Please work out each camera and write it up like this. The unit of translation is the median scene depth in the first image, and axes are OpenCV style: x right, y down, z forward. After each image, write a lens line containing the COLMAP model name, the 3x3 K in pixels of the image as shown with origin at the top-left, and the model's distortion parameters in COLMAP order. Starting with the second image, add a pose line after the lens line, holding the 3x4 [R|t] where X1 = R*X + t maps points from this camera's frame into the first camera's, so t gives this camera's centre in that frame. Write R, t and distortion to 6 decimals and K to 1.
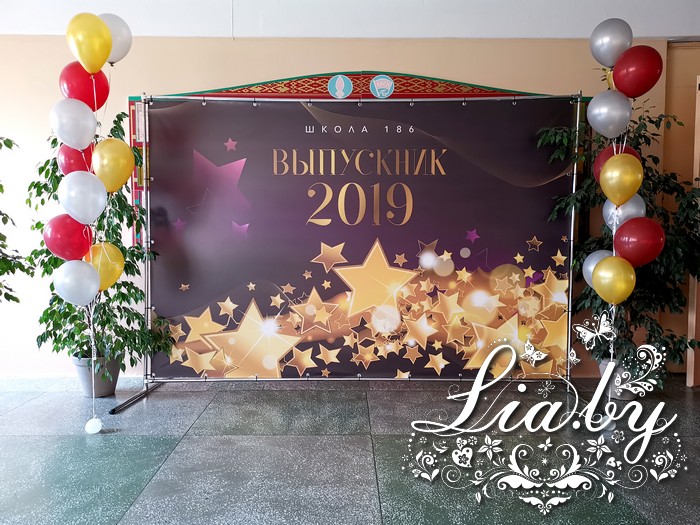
lens RADIAL K [[546.3, 0, 350.4], [0, 546.3, 262.2], [0, 0, 1]] dist [0.023768, 0.007643]
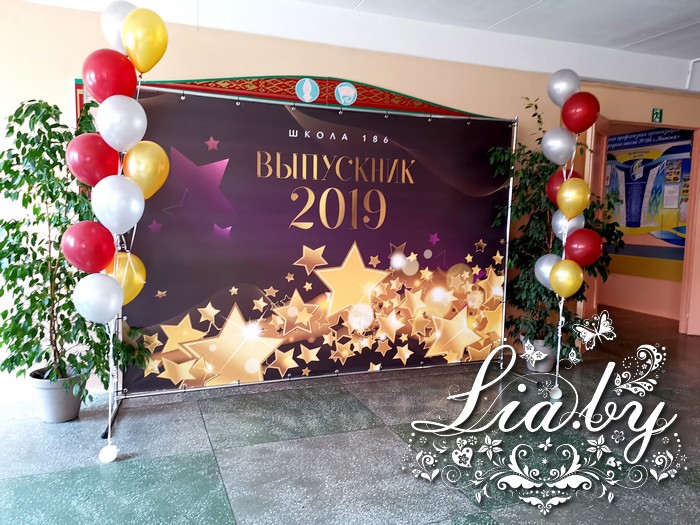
lens RADIAL K [[546.3, 0, 351.8], [0, 546.3, 262.7], [0, 0, 1]] dist [0.023768, 0.007643]
pose [[0.932760, -0.016596, 0.360116, -0.335238], [0.003850, 0.999341, 0.036082, -0.040361], [-0.360478, -0.032270, 0.932209, 0.014742]]
